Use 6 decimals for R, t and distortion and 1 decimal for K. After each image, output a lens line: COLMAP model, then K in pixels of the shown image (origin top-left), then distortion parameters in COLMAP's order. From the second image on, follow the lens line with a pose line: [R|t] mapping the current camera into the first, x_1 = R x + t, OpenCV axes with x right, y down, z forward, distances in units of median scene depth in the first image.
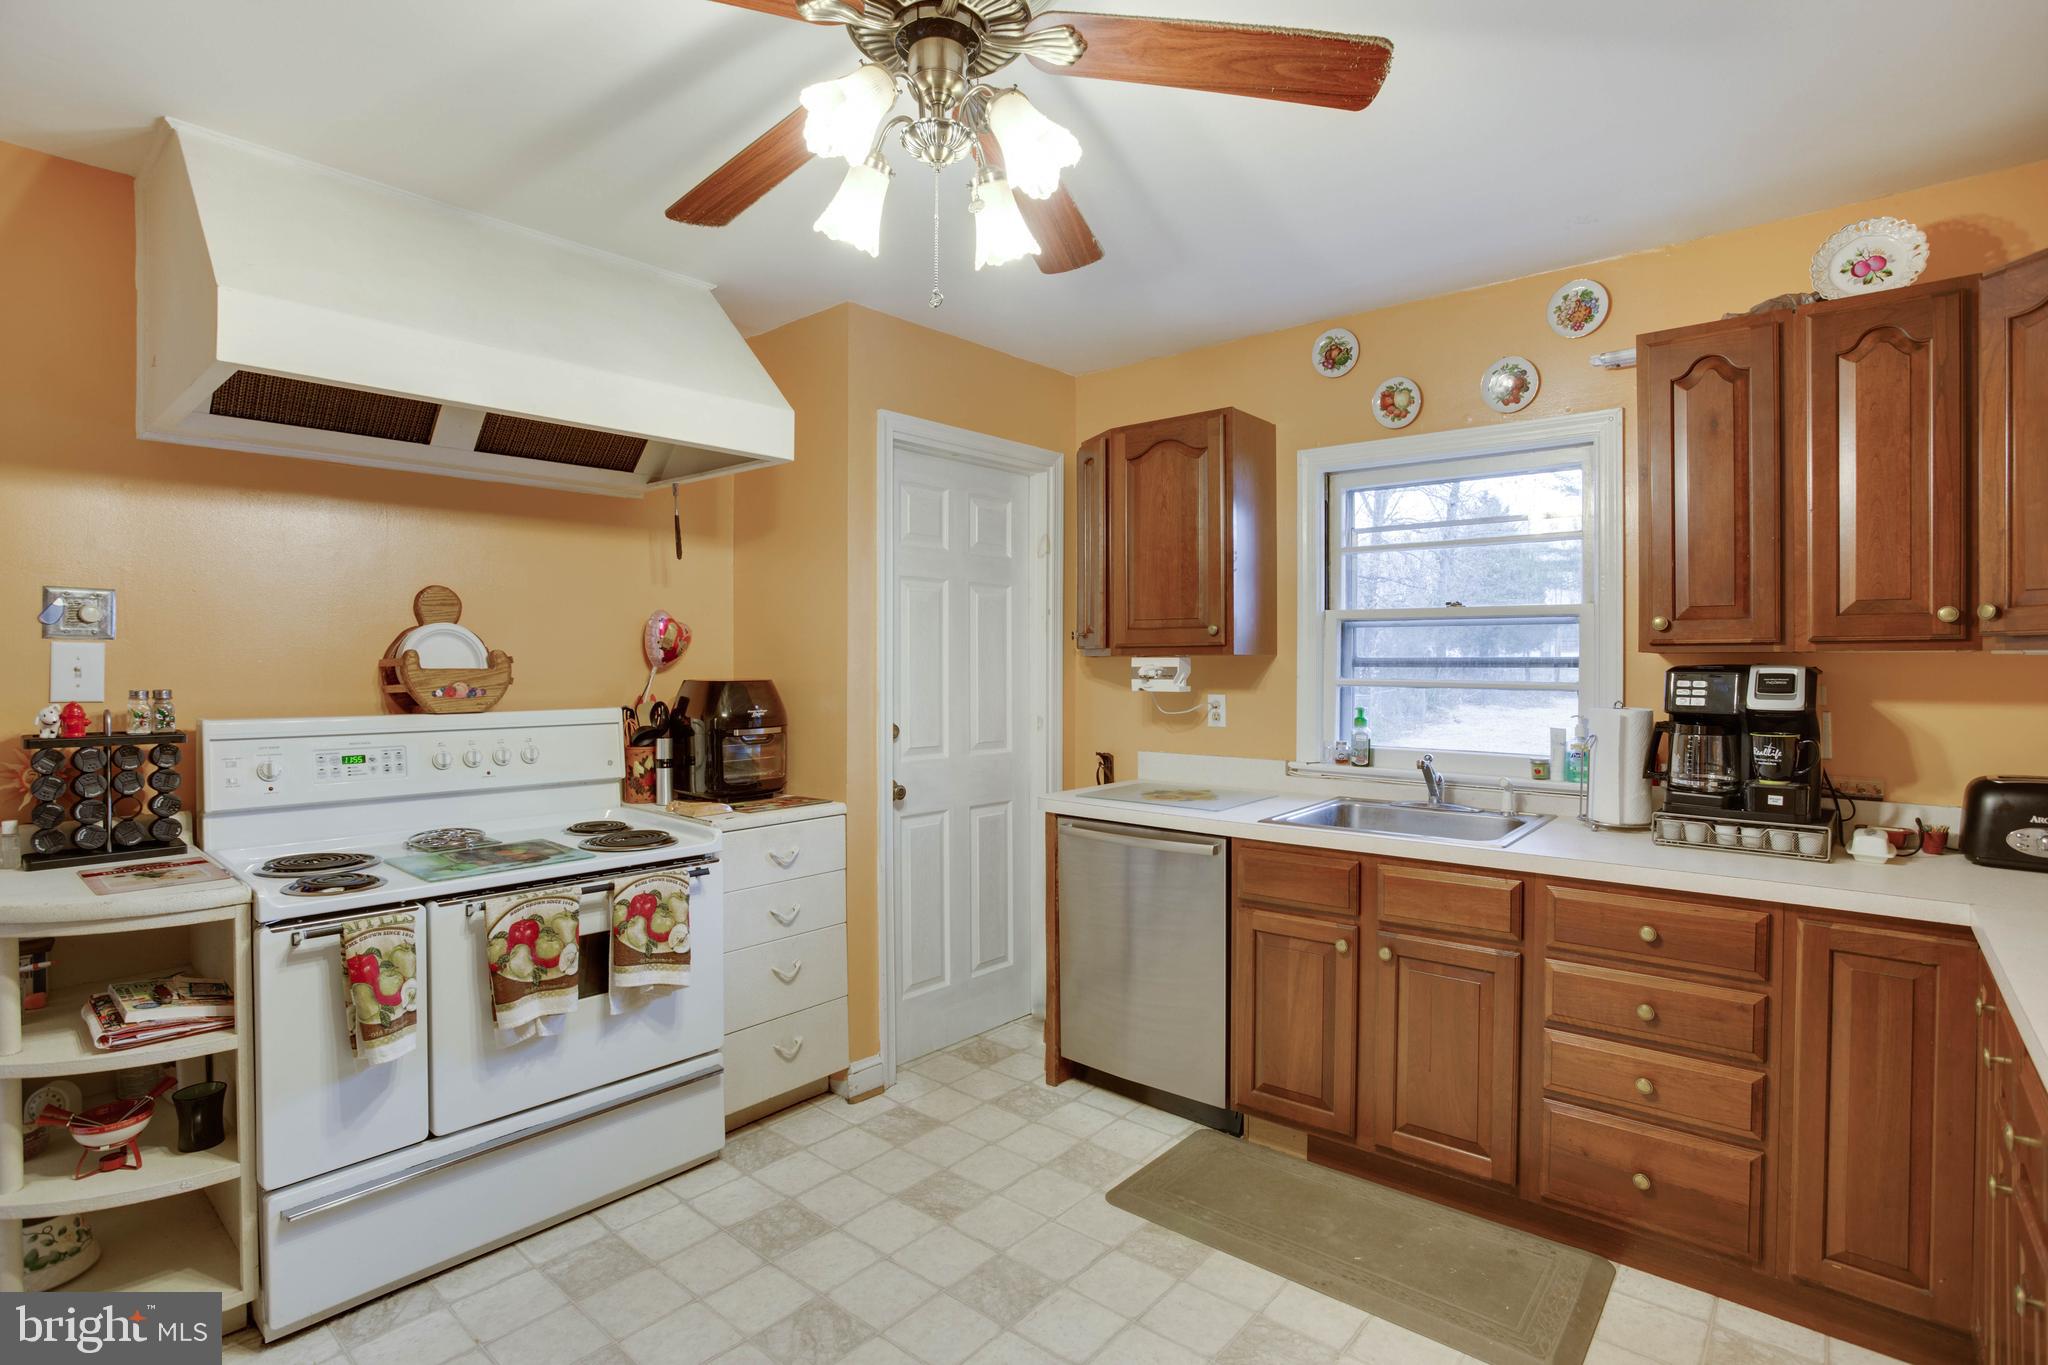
lens RADIAL K [[1019.9, 0, 1029.2], [0, 1019.9, 669.6], [0, 0, 1]] dist [-0.048332, 0.015792]
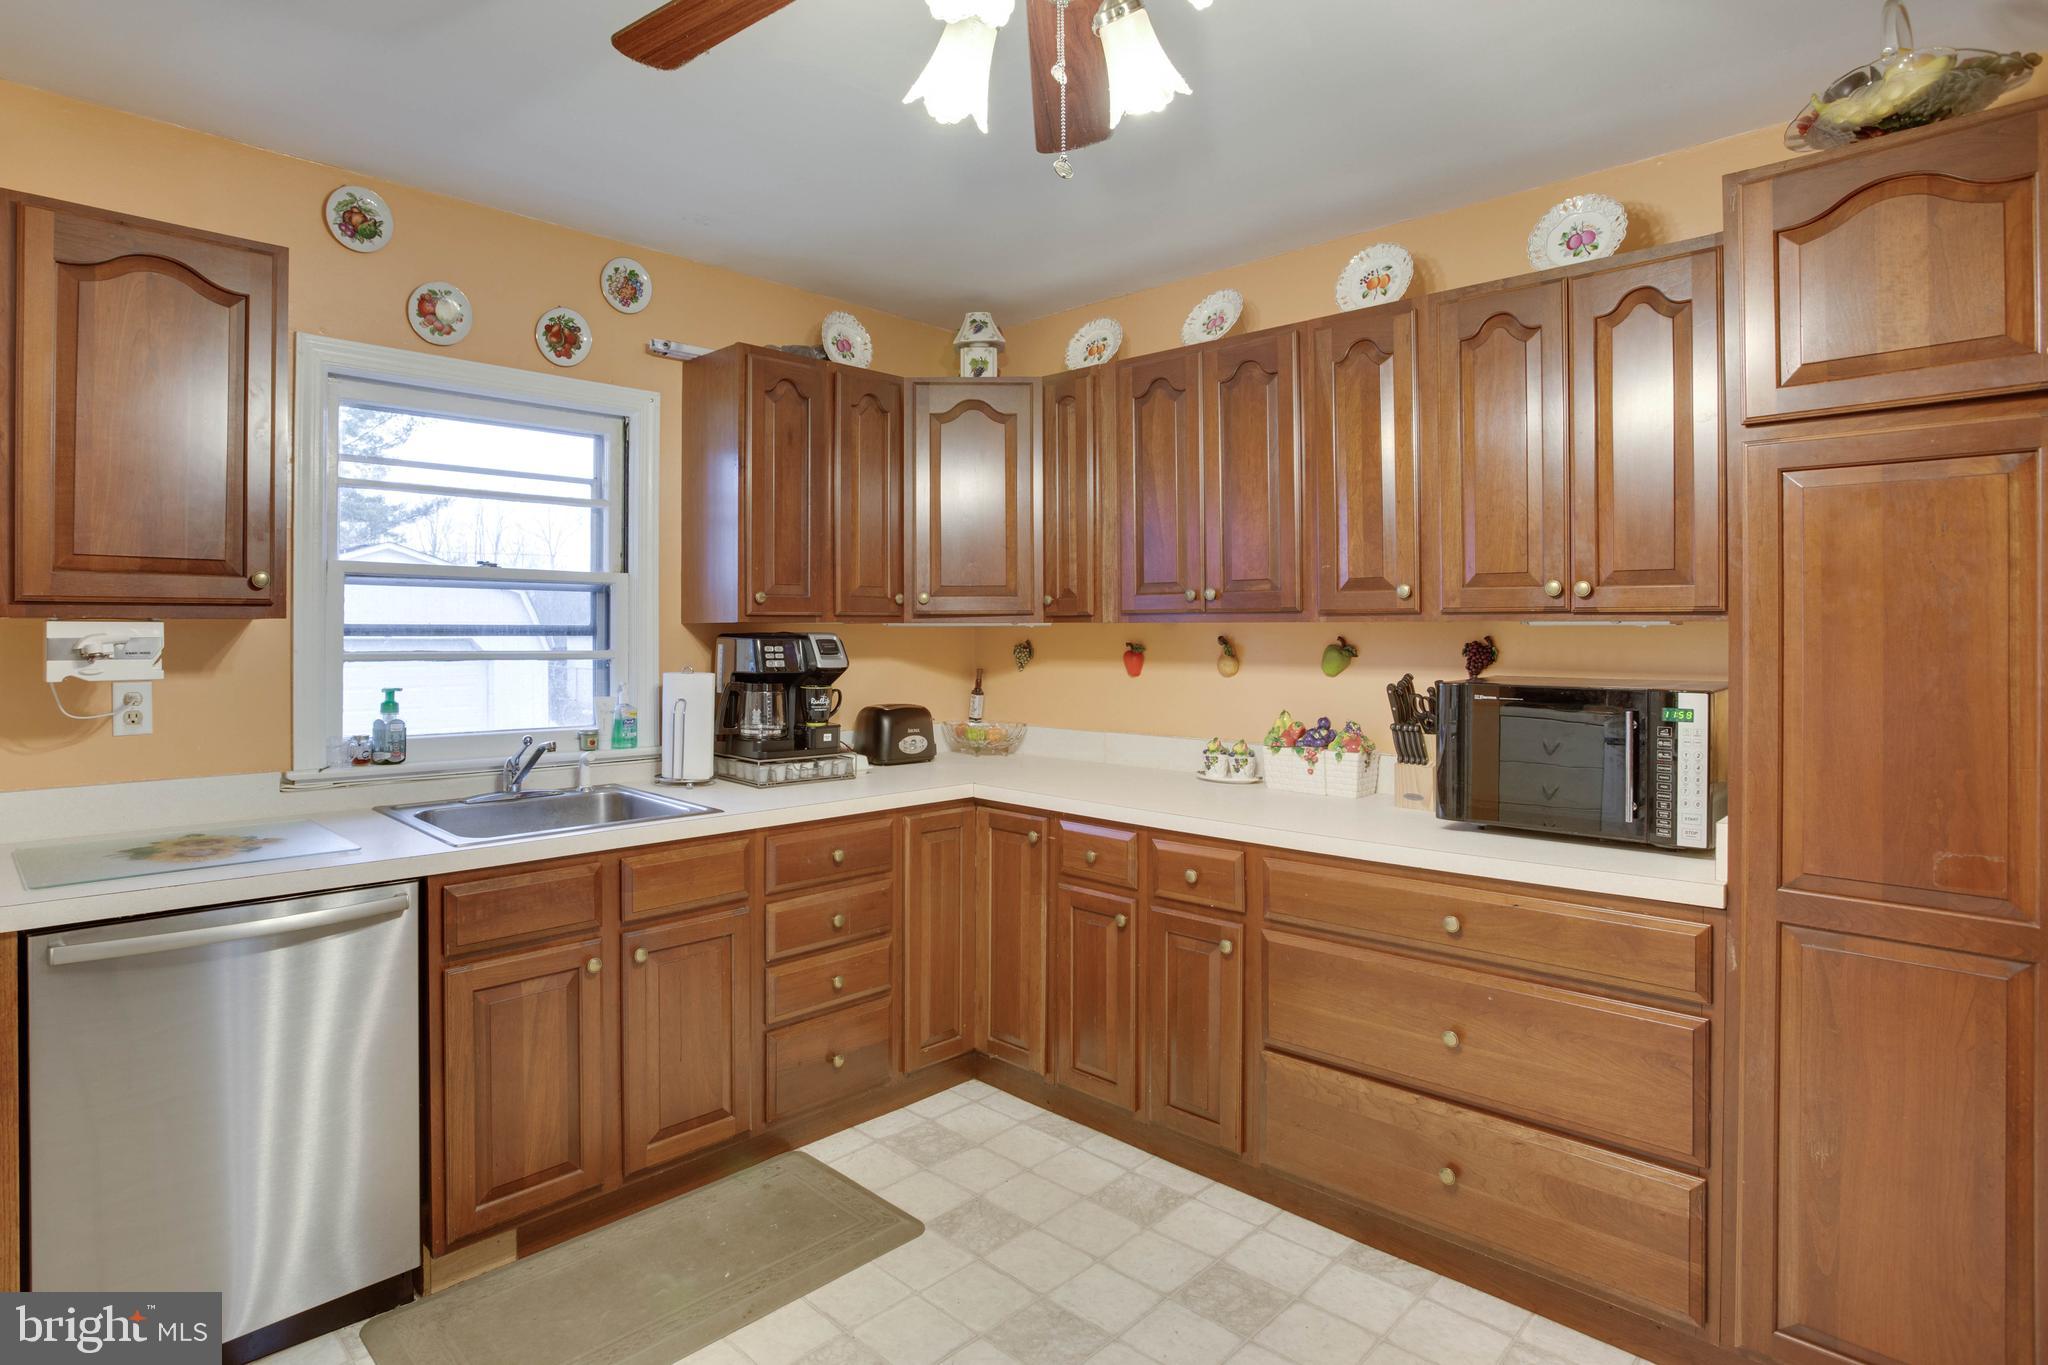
lens RADIAL K [[1019.9, 0, 1051.7], [0, 1019.9, 625.5], [0, 0, 1]] dist [-0.048332, 0.015792]
pose [[0.080725, 0.004217, 0.996727, -0.472496], [0.003294, 0.999984, -0.004498, -0.006570], [-0.996731, 0.003646, 0.080710, 0.516164]]
